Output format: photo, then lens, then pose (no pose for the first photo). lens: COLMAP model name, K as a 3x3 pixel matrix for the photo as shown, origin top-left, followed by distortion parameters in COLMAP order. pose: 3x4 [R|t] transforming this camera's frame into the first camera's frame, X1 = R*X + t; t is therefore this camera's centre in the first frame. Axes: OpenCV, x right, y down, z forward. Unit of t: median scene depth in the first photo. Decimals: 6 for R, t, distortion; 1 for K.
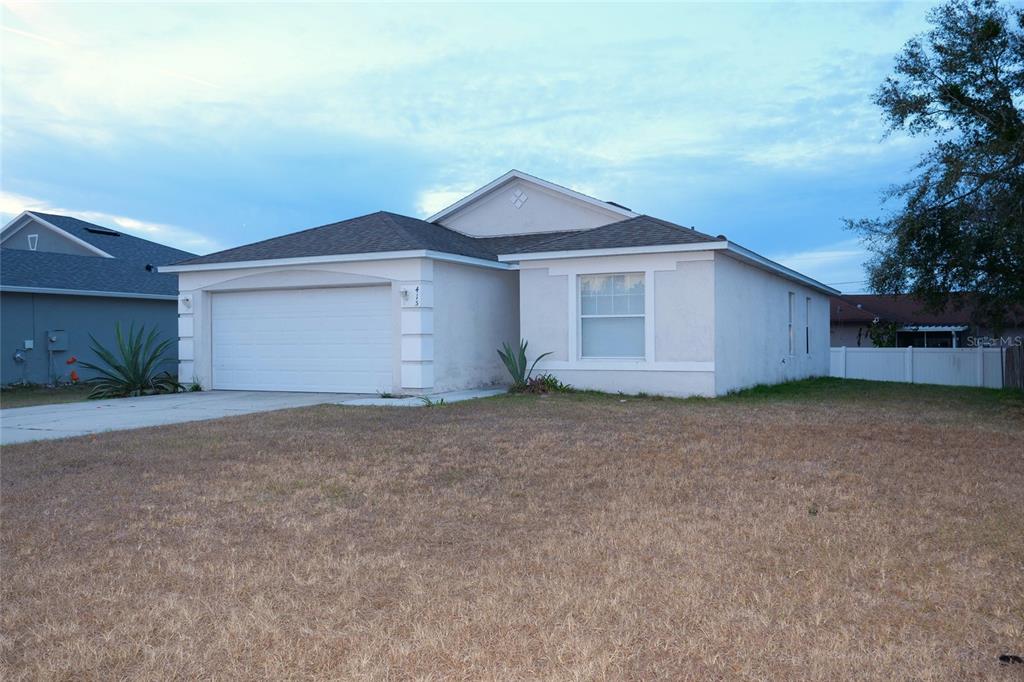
lens RADIAL K [[903.3, 0, 511.9], [0, 903.3, 341.7], [0, 0, 1]] dist [-0.001632, 0.000008]
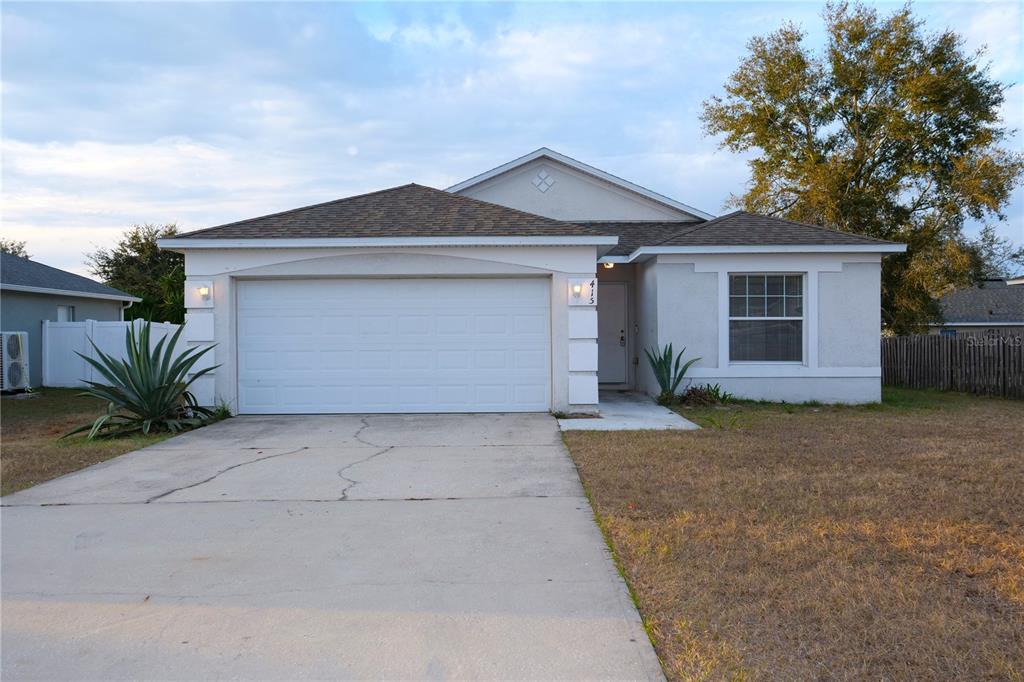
lens RADIAL K [[903.3, 0, 512.1], [0, 903.3, 338.8], [0, 0, 1]] dist [-0.001632, 0.000008]
pose [[0.880318, -0.001811, 0.474381, -0.539611], [0.000549, 0.999996, 0.002799, -0.009943], [-0.474384, -0.002204, 0.880315, 0.299728]]
